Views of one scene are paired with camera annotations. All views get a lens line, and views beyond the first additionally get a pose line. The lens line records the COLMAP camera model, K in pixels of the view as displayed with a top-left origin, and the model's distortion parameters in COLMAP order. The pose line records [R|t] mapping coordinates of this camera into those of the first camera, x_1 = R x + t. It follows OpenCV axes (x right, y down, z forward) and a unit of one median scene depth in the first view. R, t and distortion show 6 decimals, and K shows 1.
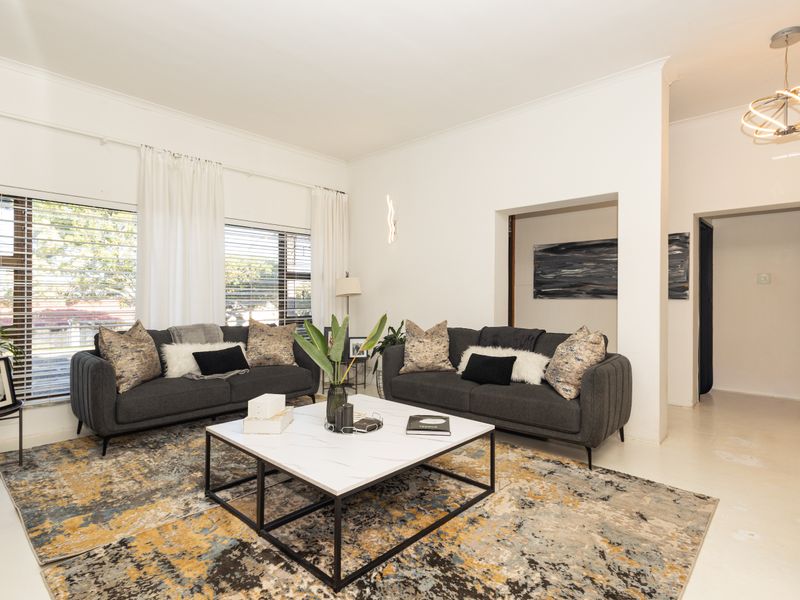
lens RADIAL K [[411.6, 0, 398.1], [0, 411.6, 297.8], [0, 0, 1]] dist [0.021183, -0.000090]
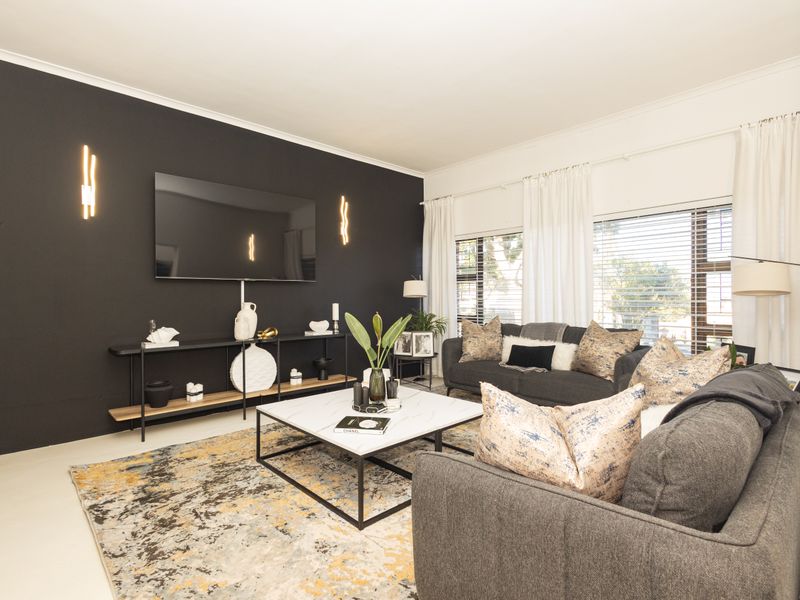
lens RADIAL K [[411.6, 0, 398.1], [0, 411.6, 297.8], [0, 0, 1]] dist [0.021183, -0.000090]
pose [[-0.050788, -0.005249, -0.998696, 1.372750], [-0.000927, 0.999986, -0.005209, 0.006915], [0.998709, 0.000661, -0.050792, 1.443772]]
